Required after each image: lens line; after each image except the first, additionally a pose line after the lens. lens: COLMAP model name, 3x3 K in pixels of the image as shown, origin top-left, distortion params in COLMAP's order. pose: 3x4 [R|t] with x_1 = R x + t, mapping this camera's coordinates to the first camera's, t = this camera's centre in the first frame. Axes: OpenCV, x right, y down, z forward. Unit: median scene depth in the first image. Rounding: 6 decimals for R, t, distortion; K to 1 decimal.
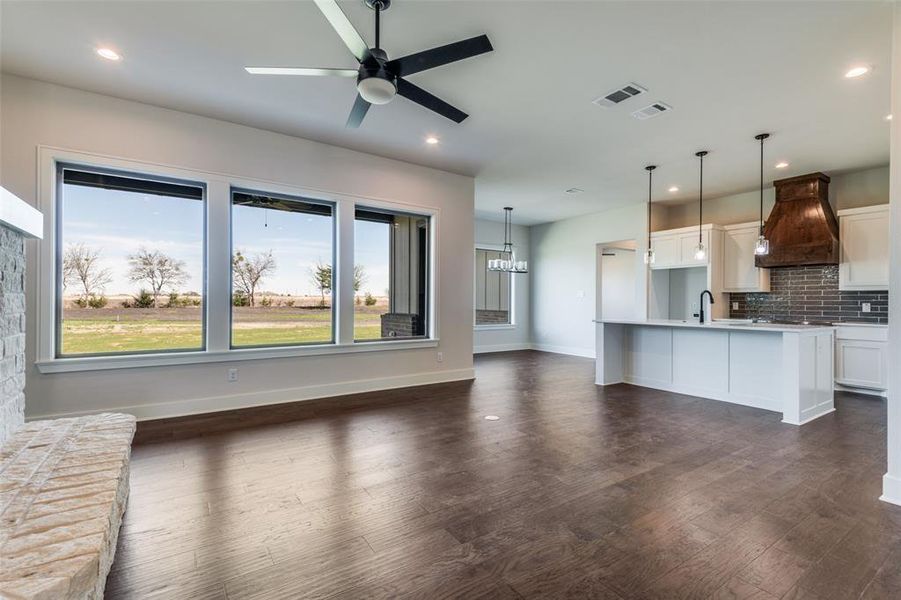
lens RADIAL K [[415.0, 0, 451.5], [0, 415.0, 302.6], [0, 0, 1]] dist [0.019154, -0.000097]
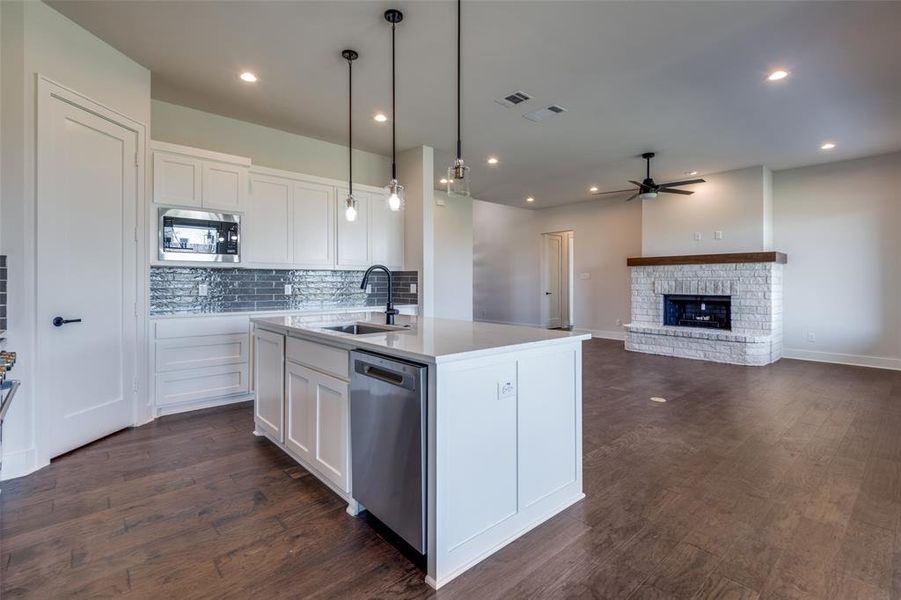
lens RADIAL K [[415.0, 0, 452.5], [0, 415.0, 283.3], [0, 0, 1]] dist [0.020189, -0.013239]
pose [[-0.990338, -0.008816, -0.138396, 0.302277], [-0.009191, 0.999956, 0.002069, -0.003071], [0.138372, 0.003321, -0.990375, 0.787171]]
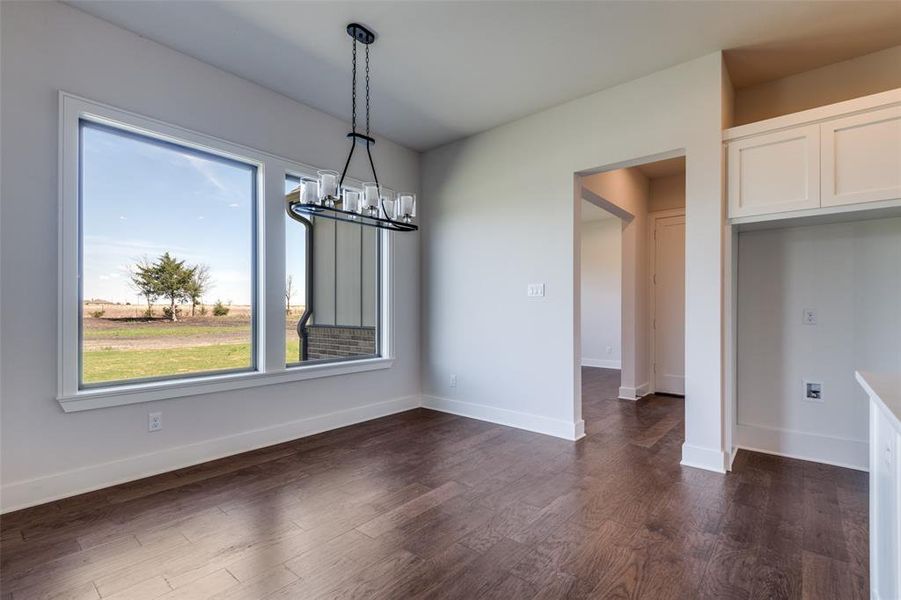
lens RADIAL K [[416.8, 0, 452.9], [0, 416.8, 311.4], [0, 0, 1]] dist [-0.000097, -0.000214]
pose [[0.961595, -0.004569, 0.274433, 0.090630], [0.004699, 0.999989, 0.000181, 0.000569], [-0.274431, 0.001115, 0.961606, 0.519049]]
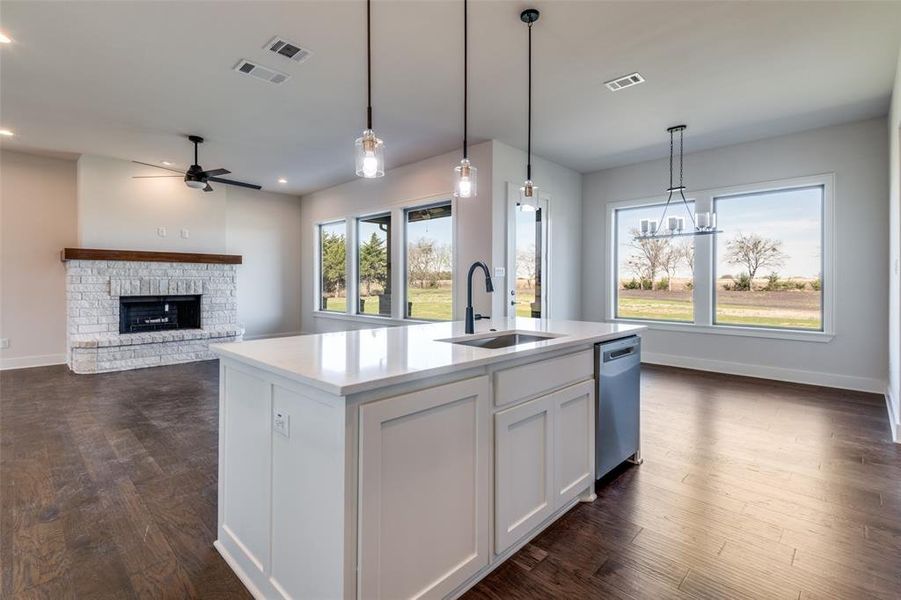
lens RADIAL K [[417.5, 0, 450.0], [0, 417.5, 289.1], [0, 0, 1]] dist [0.020713, -0.000466]
pose [[0.210015, 0.009956, -0.977647, 0.528253], [-0.001602, 0.999950, 0.009839, -0.002782], [0.977697, -0.000500, 0.210021, 0.450505]]
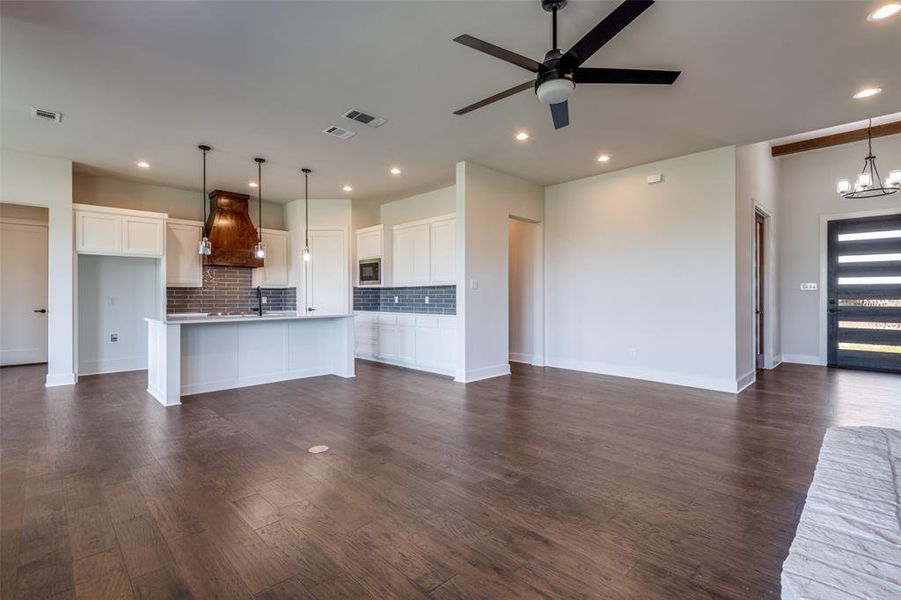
lens RADIAL K [[406.4, 0, 451.4], [0, 406.4, 296.9], [0, 0, 1]] dist [0.001279, -0.000180]
pose [[-0.202135, -0.004972, 0.979345, -0.273983], [0.004210, 0.999973, 0.005946, -0.002424], [-0.979349, 0.005325, -0.202109, 0.367468]]
